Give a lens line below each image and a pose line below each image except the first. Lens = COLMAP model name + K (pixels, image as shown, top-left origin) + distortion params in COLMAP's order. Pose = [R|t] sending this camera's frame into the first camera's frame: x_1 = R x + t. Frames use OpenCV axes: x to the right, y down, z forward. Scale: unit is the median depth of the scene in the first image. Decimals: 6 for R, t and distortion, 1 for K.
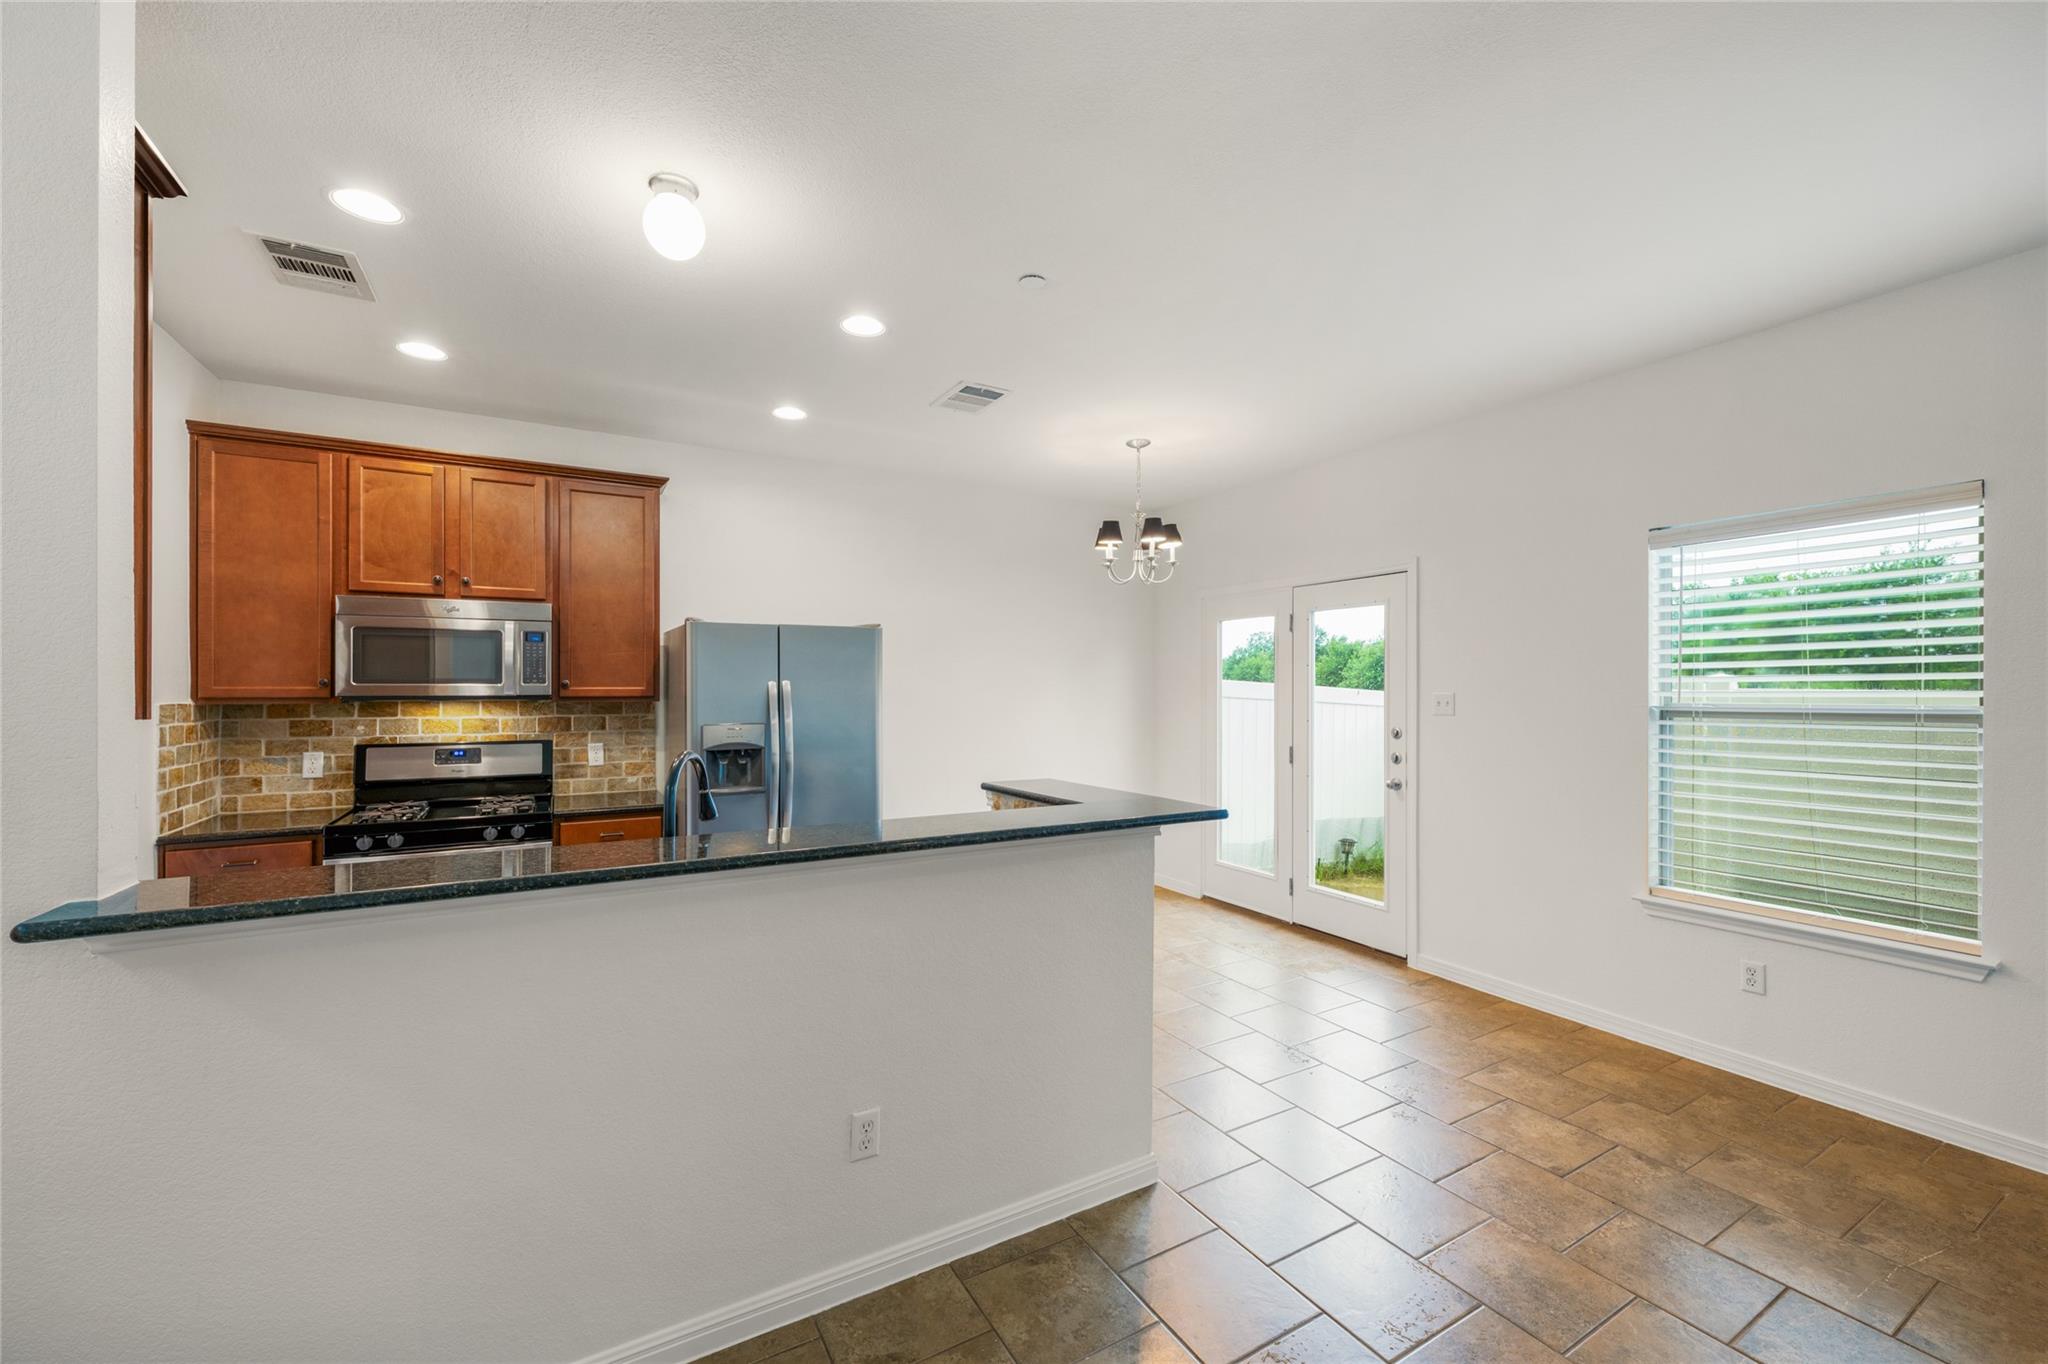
lens RADIAL K [[816.7, 0, 1041.3], [0, 816.7, 688.5], [0, 0, 1]] dist [0.002876, -0.000500]
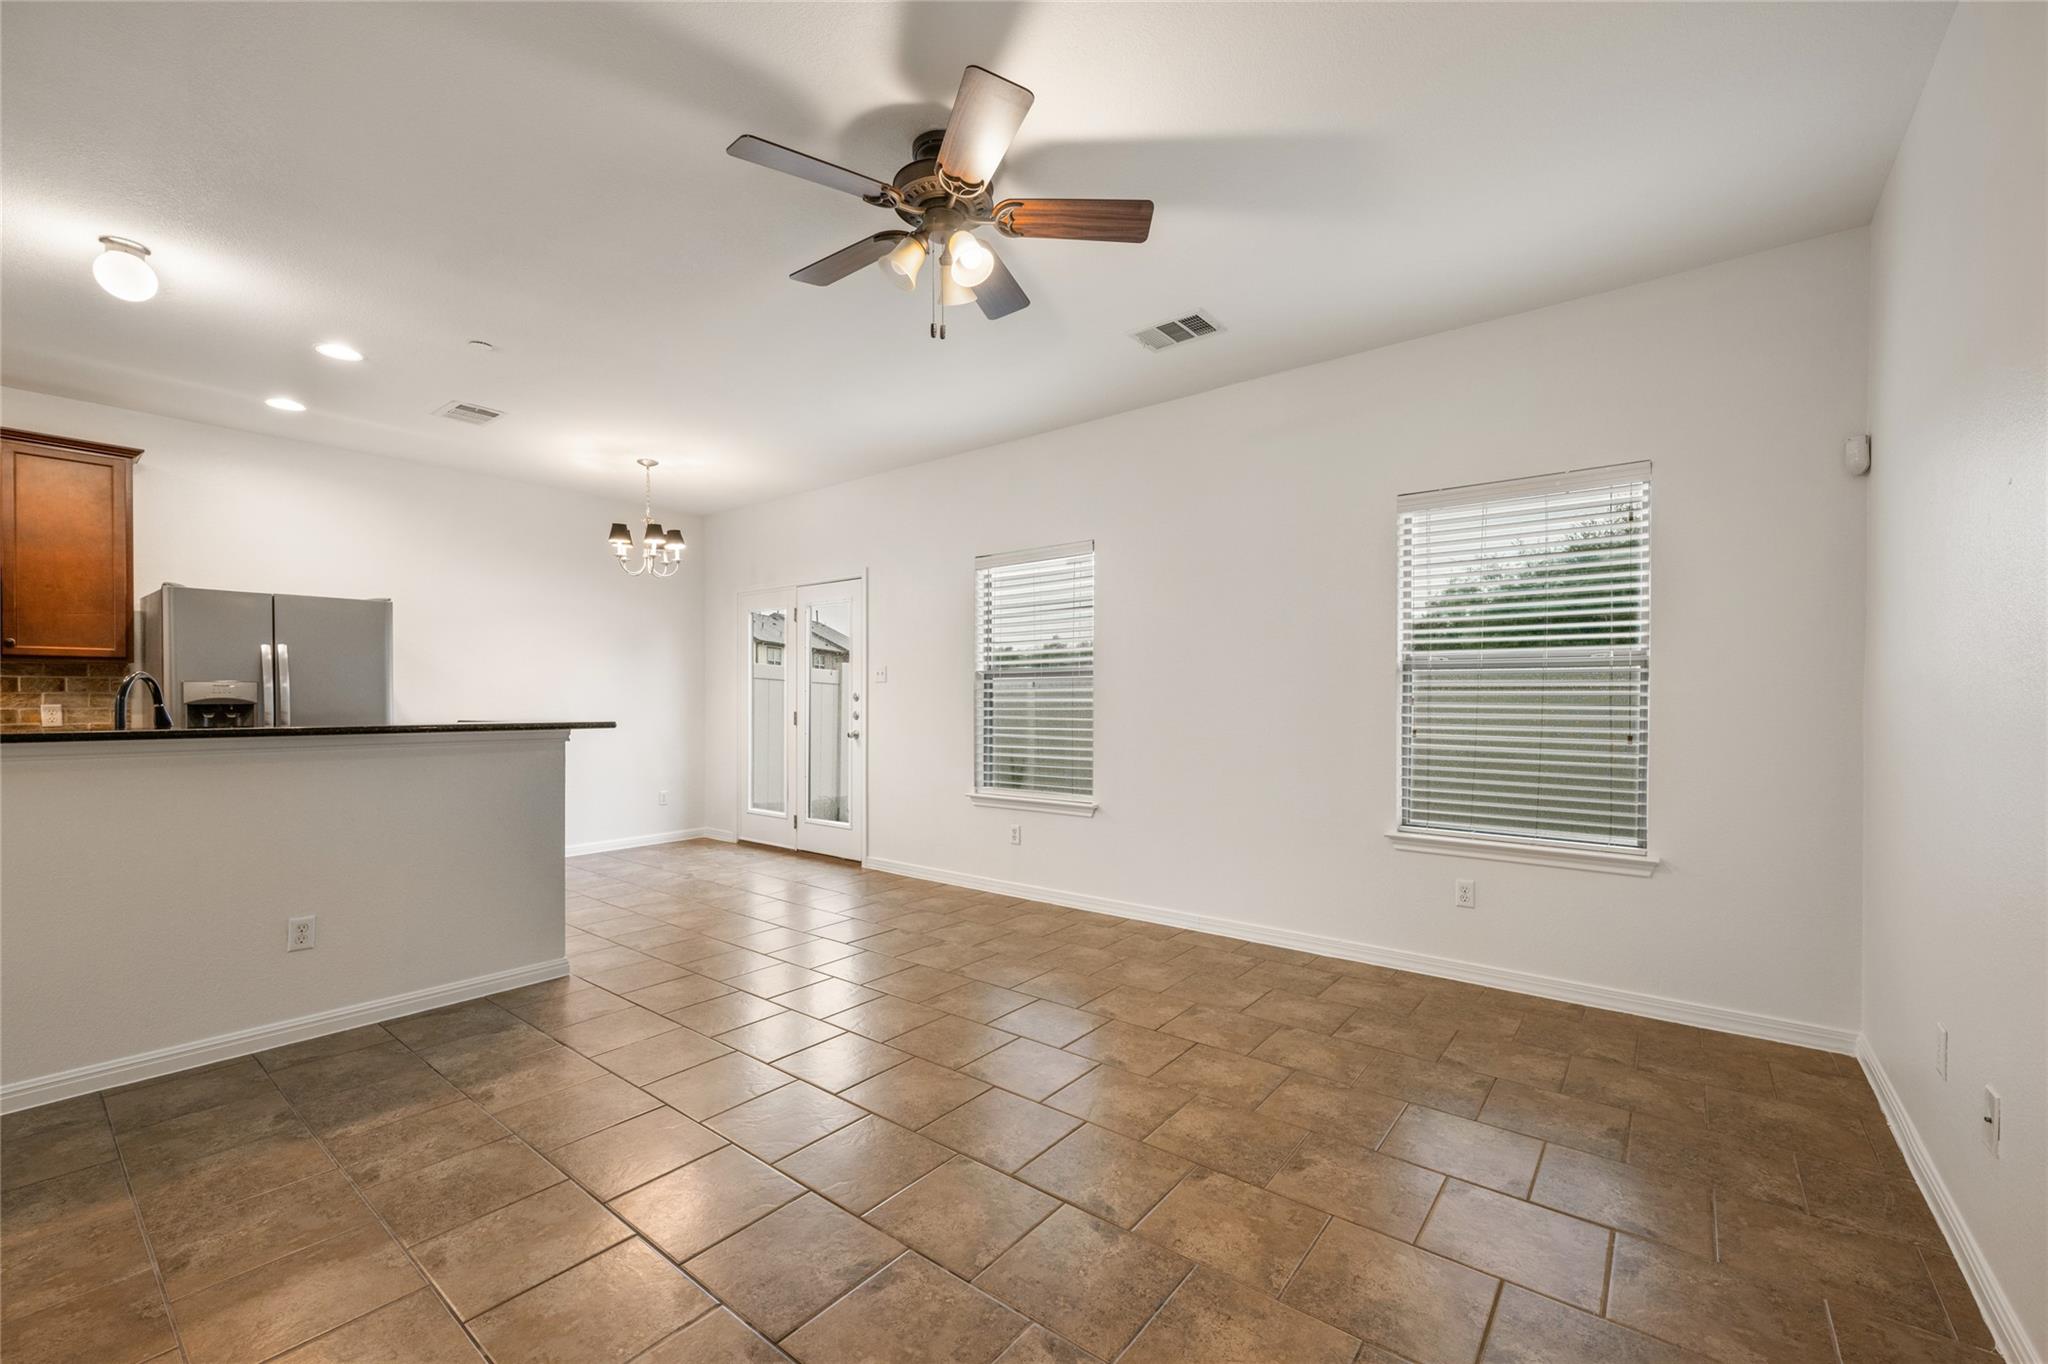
lens RADIAL K [[816.7, 0, 1019.9], [0, 816.7, 702.6], [0, 0, 1]] dist [0.002876, -0.000500]
pose [[0.933834, -0.001278, 0.357706, 0.229138], [-0.001910, 0.999962, 0.008559, 0.058480], [-0.357703, -0.008676, 0.933795, -0.407090]]
